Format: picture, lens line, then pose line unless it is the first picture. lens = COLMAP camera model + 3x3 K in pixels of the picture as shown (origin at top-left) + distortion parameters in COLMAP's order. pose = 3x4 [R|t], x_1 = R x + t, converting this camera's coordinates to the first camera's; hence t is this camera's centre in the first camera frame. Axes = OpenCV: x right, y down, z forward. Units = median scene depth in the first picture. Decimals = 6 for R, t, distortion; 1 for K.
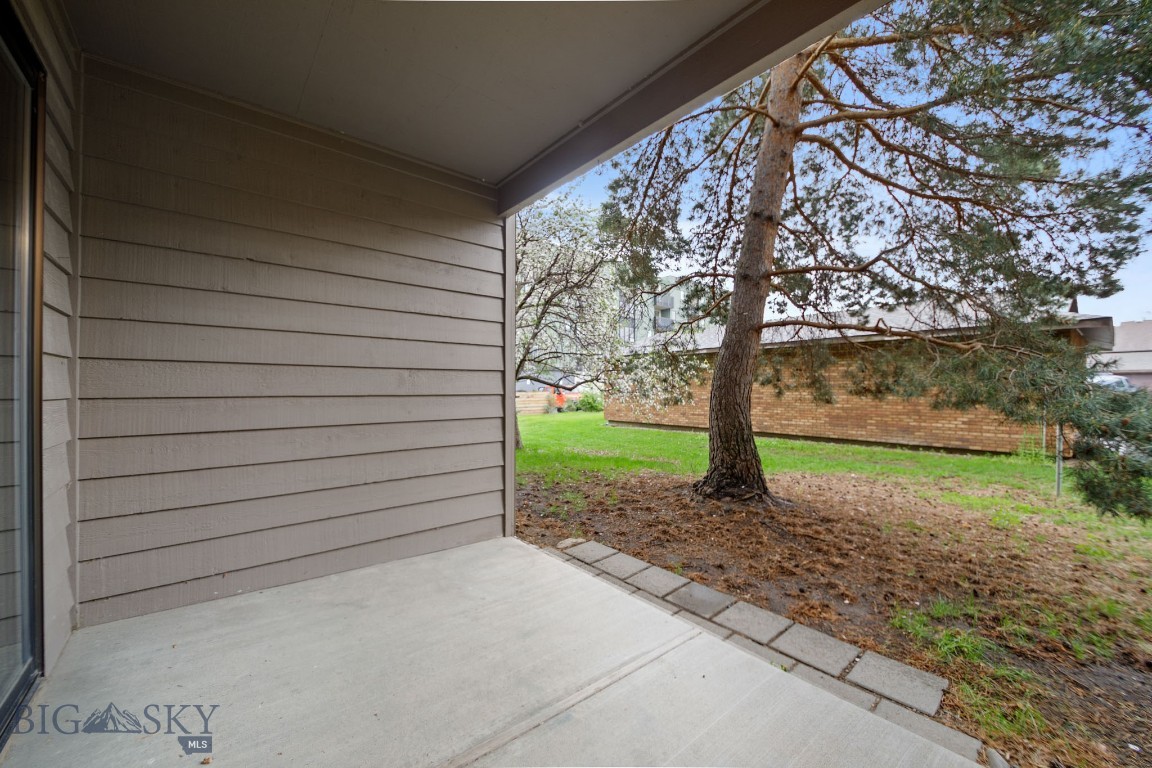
lens RADIAL K [[443.7, 0, 577.5], [0, 443.7, 390.7], [0, 0, 1]] dist [0.000587, -0.000017]
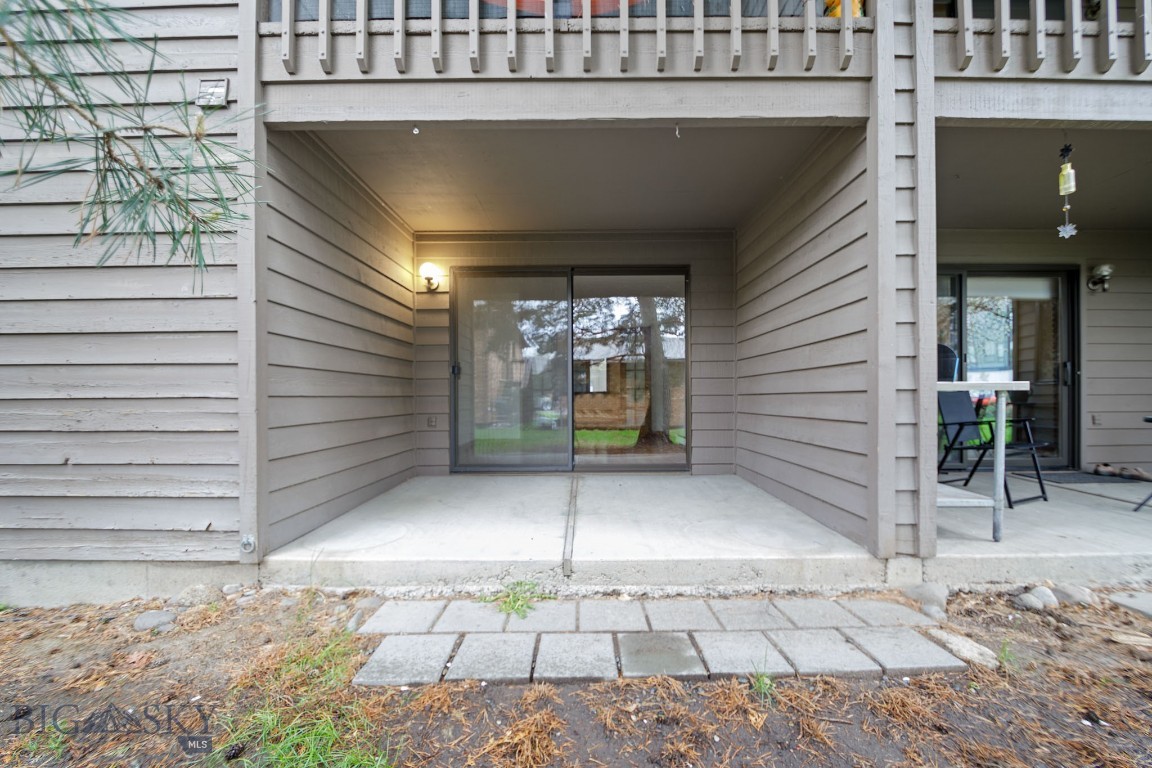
lens RADIAL K [[443.7, 0, 577.5], [0, 443.7, 390.7], [0, 0, 1]] dist [0.000587, -0.000017]
pose [[-0.647237, -0.002473, -0.762284, 0.912352], [0.002539, 0.999982, -0.005400, 0.080278], [0.762284, -0.005430, -0.647220, 1.412880]]
